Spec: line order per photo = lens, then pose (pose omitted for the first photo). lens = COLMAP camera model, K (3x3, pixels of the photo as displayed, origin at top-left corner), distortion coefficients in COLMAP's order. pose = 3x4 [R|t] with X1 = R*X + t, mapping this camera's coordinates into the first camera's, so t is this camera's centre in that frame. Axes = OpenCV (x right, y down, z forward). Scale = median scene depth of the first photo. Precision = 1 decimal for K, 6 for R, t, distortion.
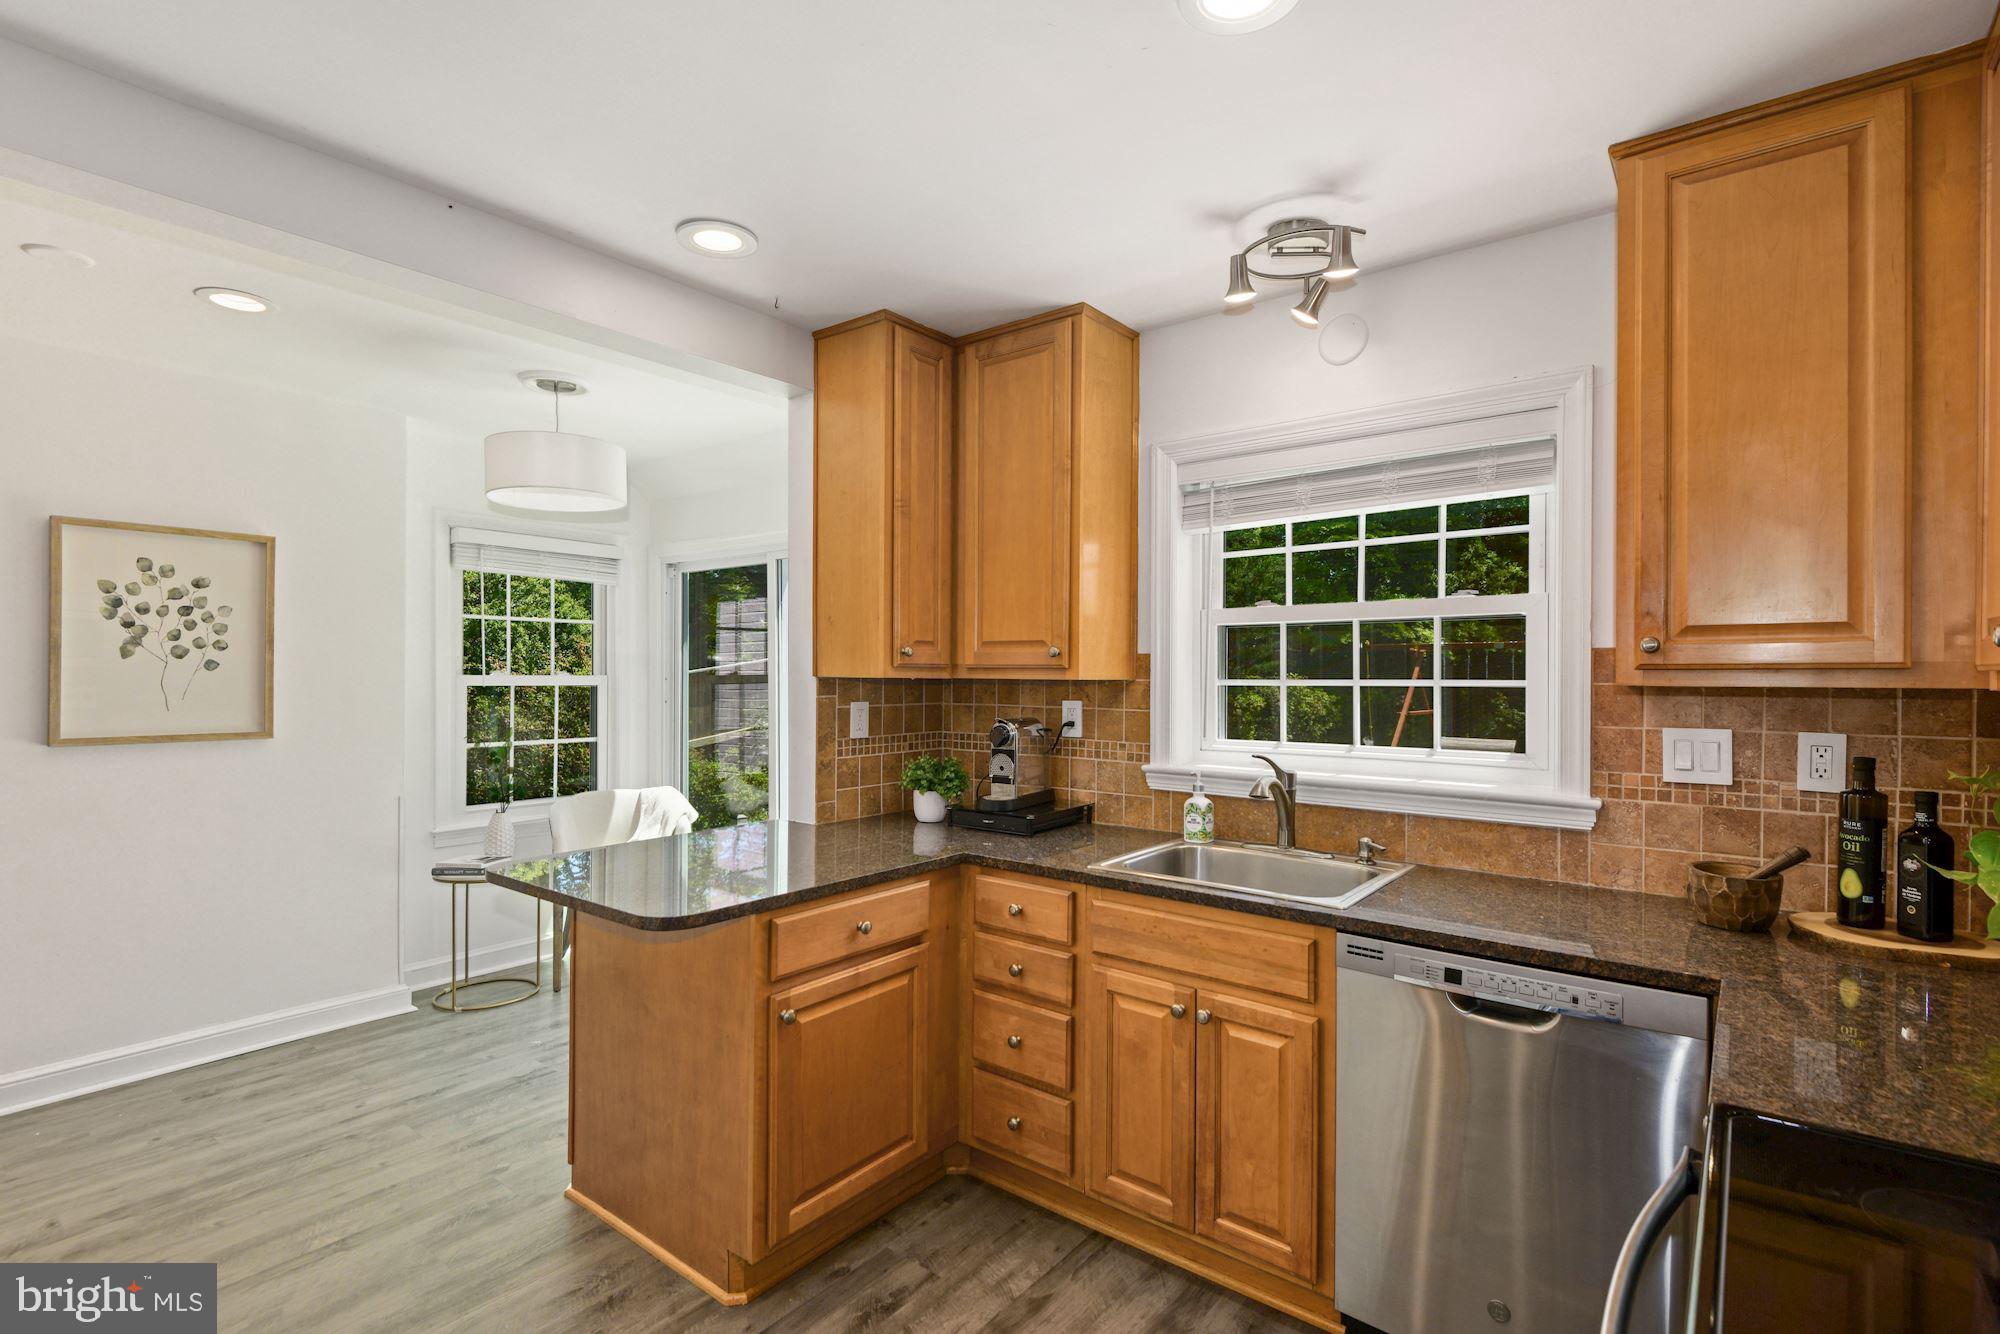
lens RADIAL K [[935.8, 0, 997.4], [0, 935.8, 672.7], [0, 0, 1]] dist [-0.000457, -0.001646]
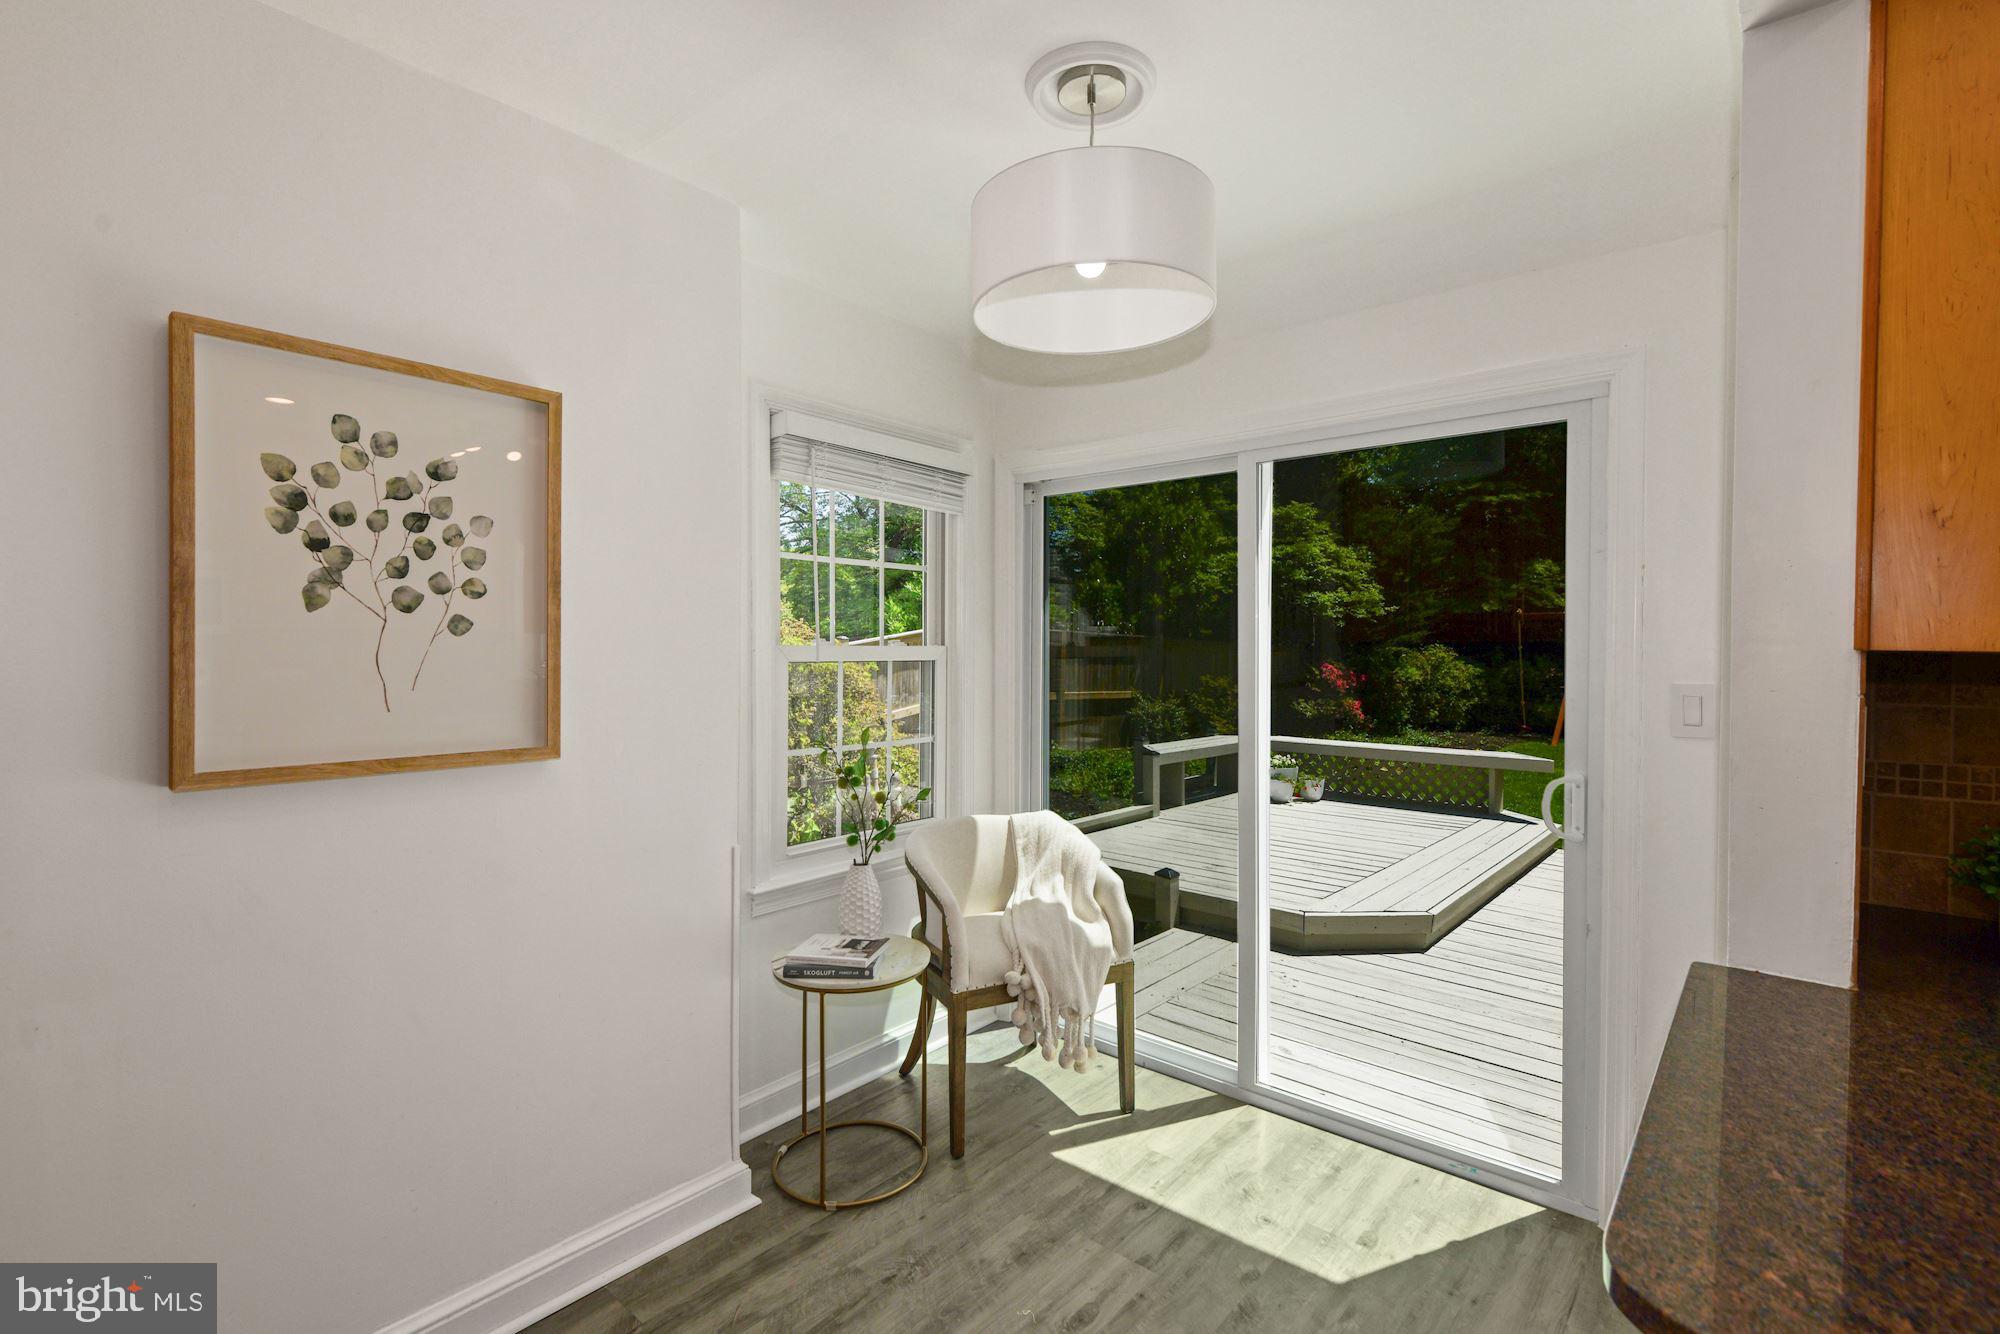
lens RADIAL K [[908.1, 0, 996.2], [0, 908.1, 657.6], [0, 0, 1]] dist [0.029110, -0.020117]
pose [[0.998766, 0.003408, -0.049546, -0.584135], [-0.002592, 0.999860, 0.016520, 0.001130], [0.049595, -0.016371, 0.998635, 0.563986]]
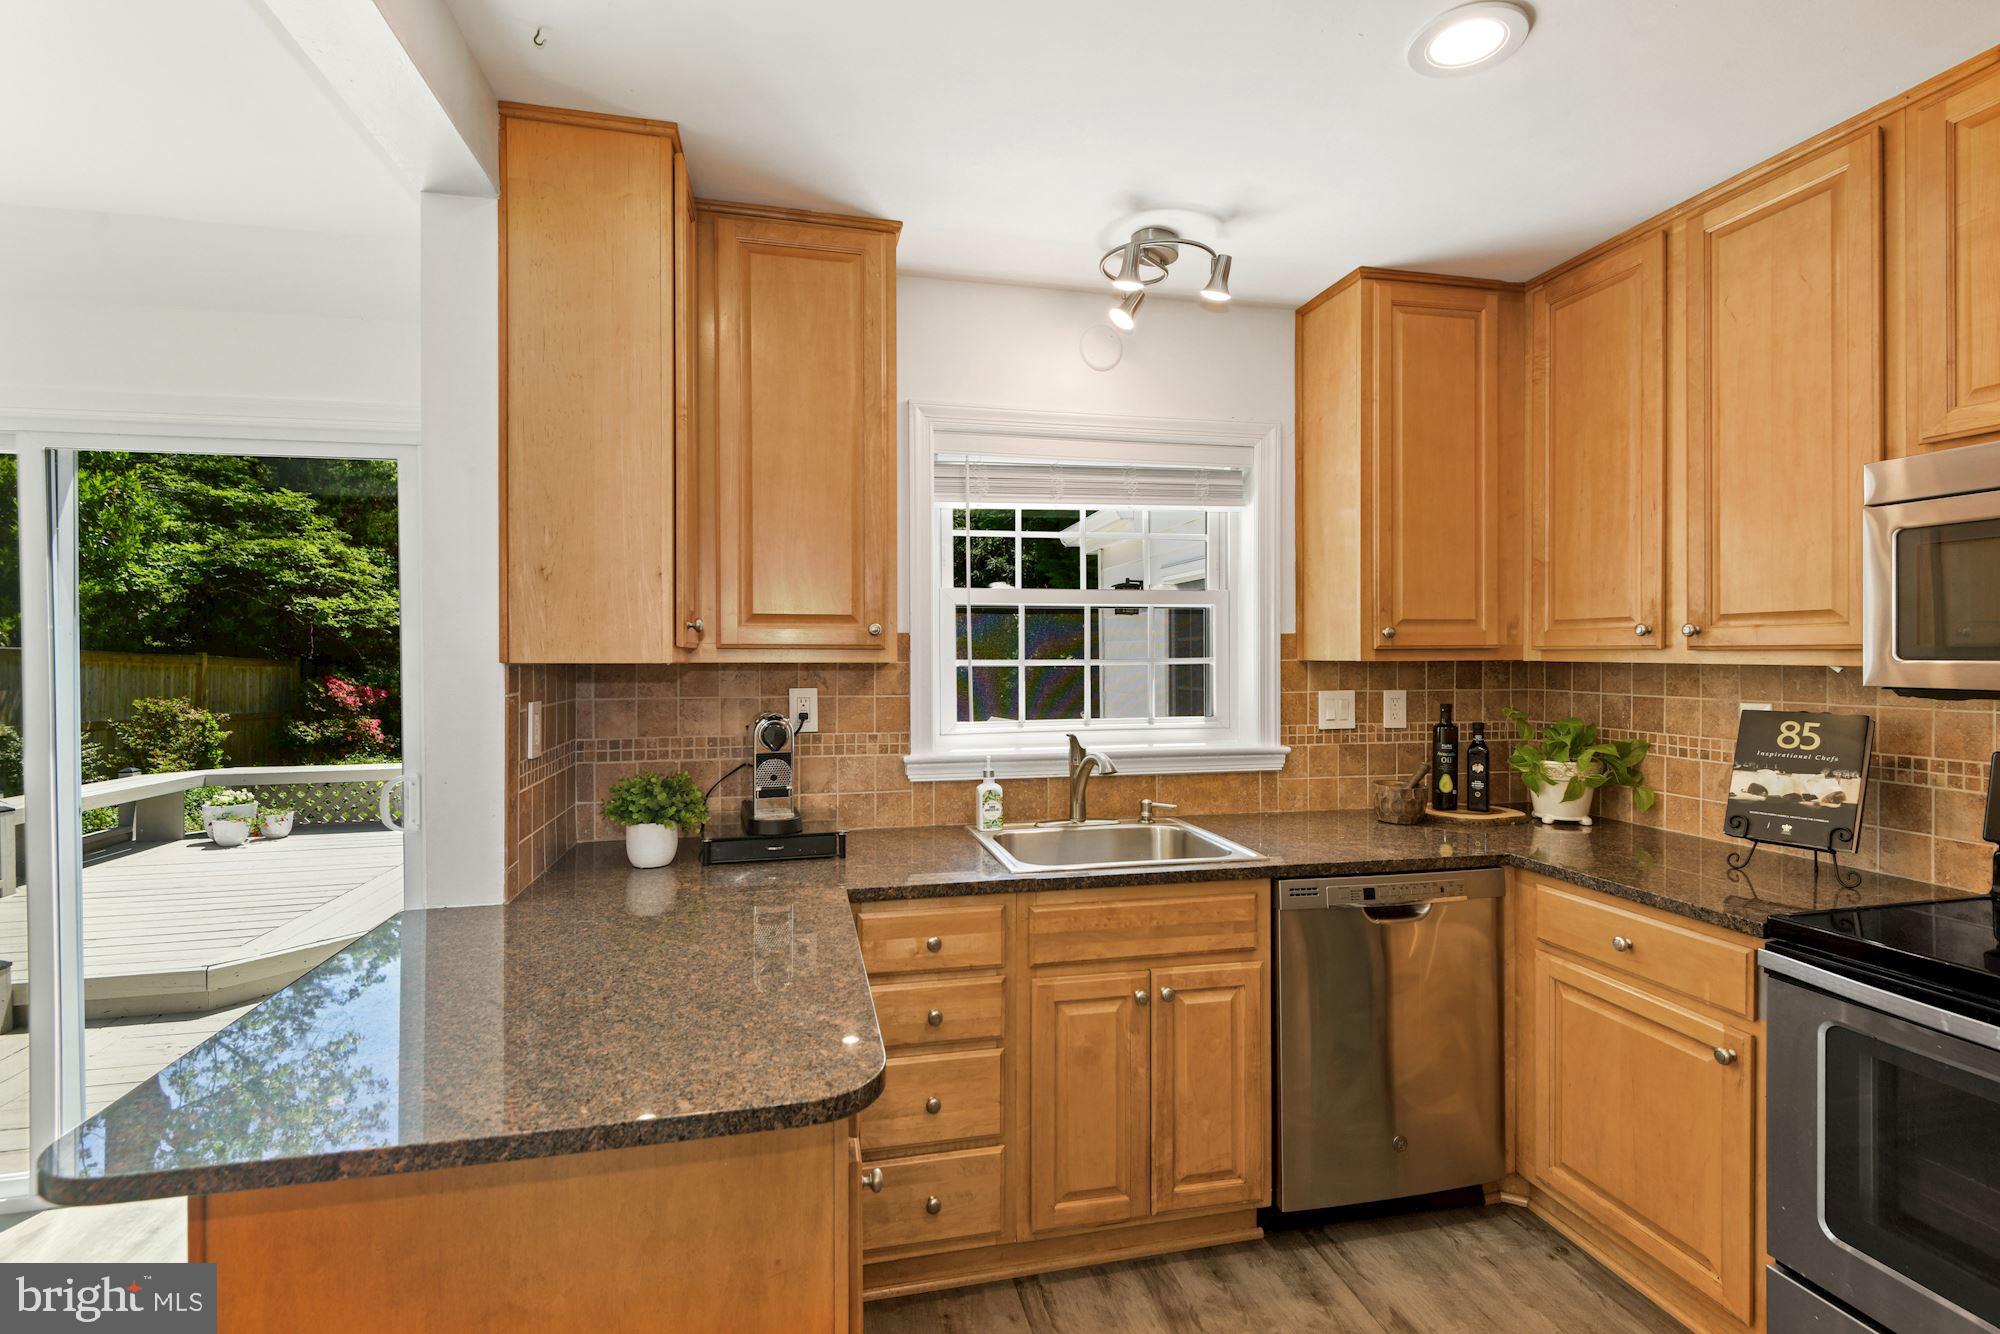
lens RADIAL K [[908.1, 0, 996.2], [0, 908.1, 657.6], [0, 0, 1]] dist [0.029110, -0.020117]
pose [[0.623455, -0.009129, 0.781806, -0.471635], [0.006110, 0.999958, 0.006804, -0.002362], [-0.781835, 0.000535, 0.623485, 0.378928]]
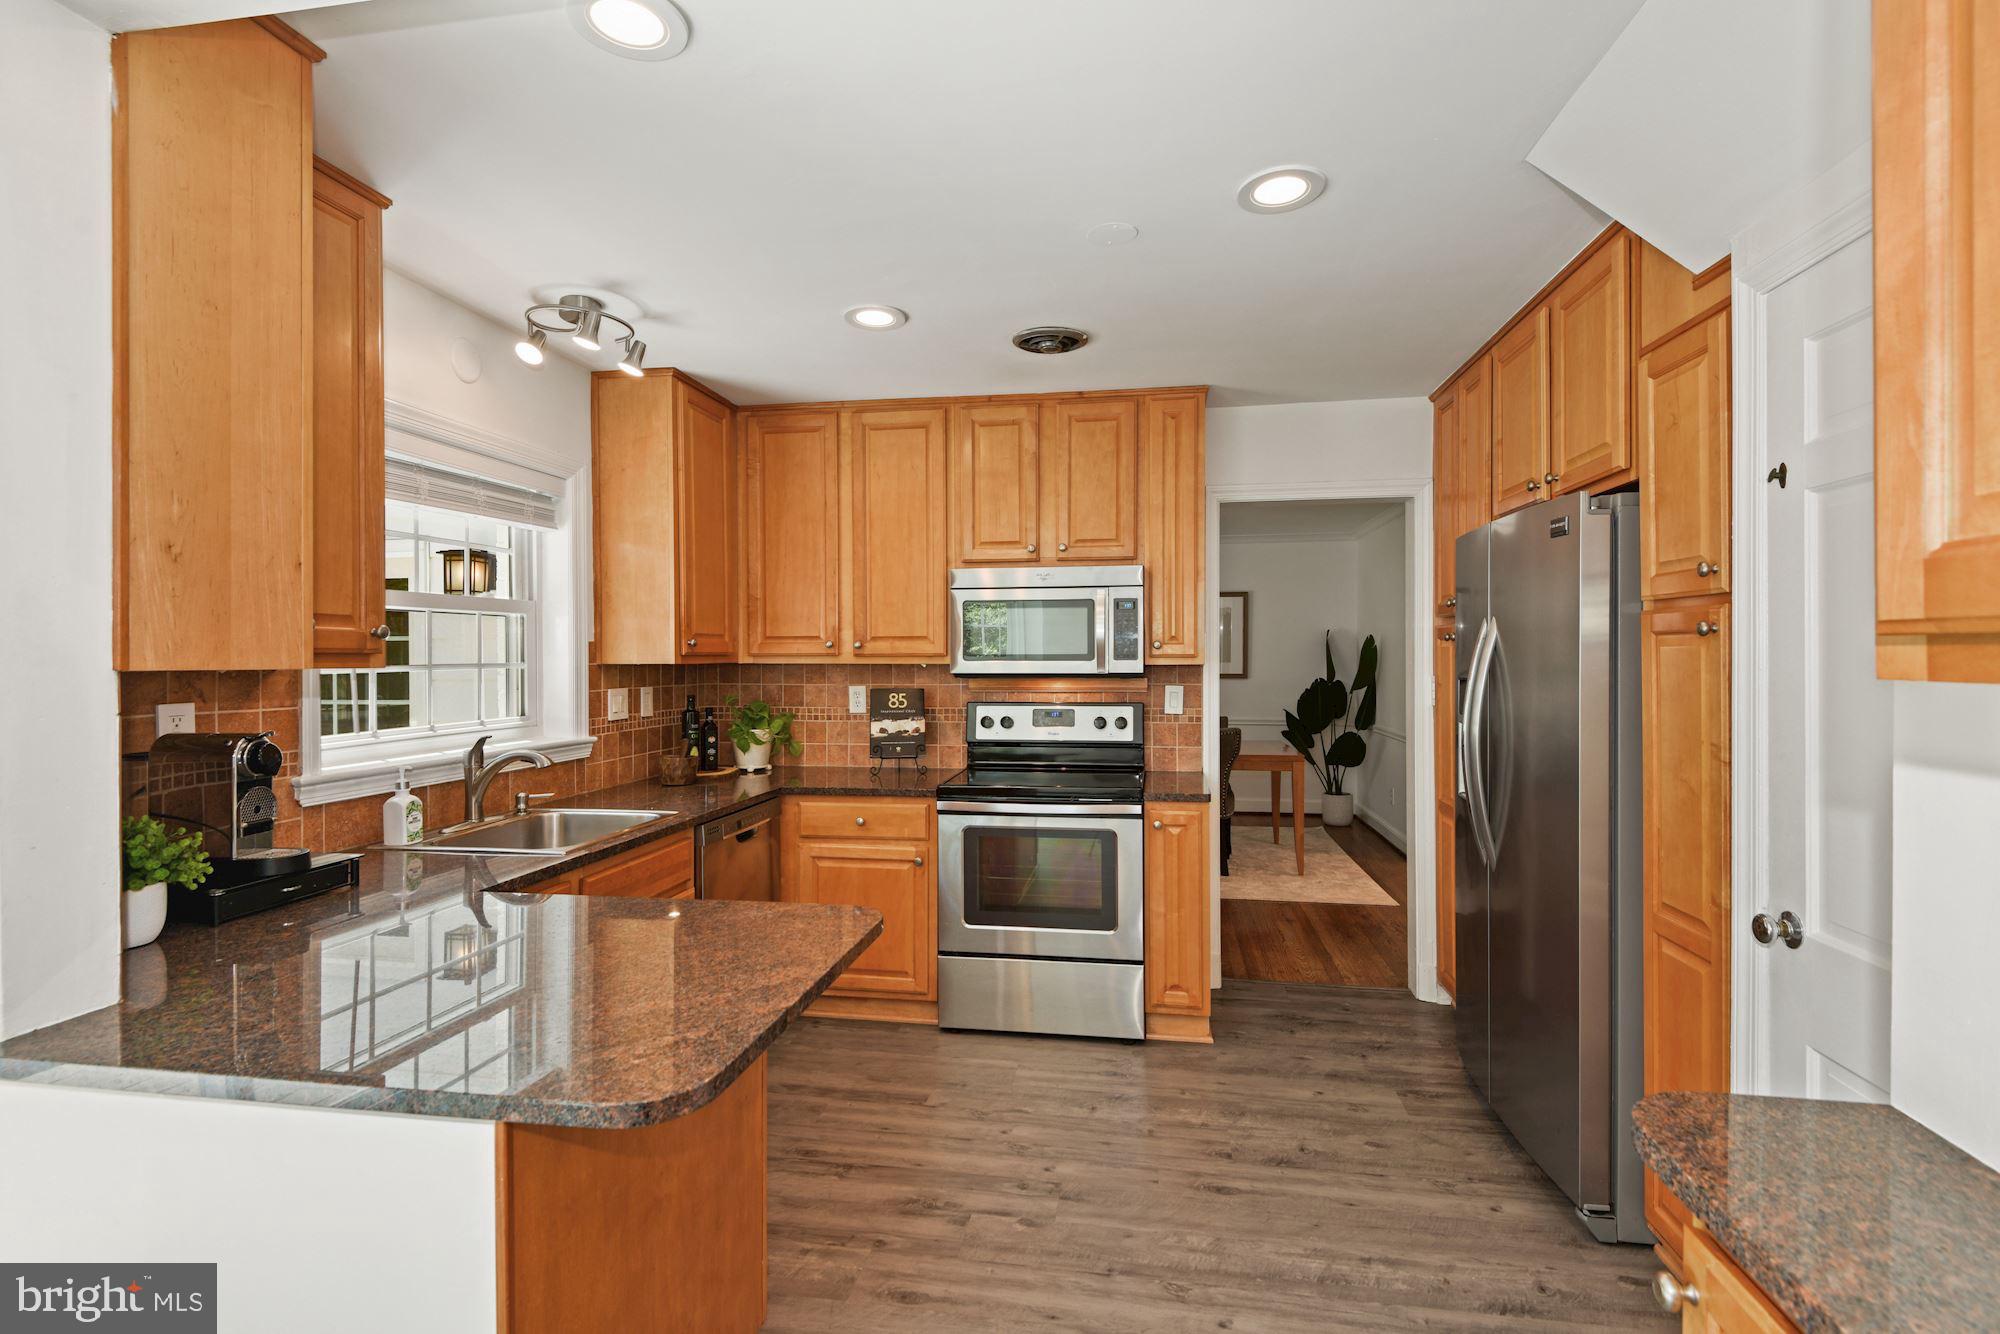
lens RADIAL K [[924.5, 0, 1012.2], [0, 924.5, 652.3], [0, 0, 1]] dist [0.000304, -0.000713]
pose [[-0.495364, 0.000967, 0.868685, -0.800474], [0.002201, 0.999998, 0.000142, -0.004724], [-0.868683, 0.001982, -0.495365, 0.859225]]
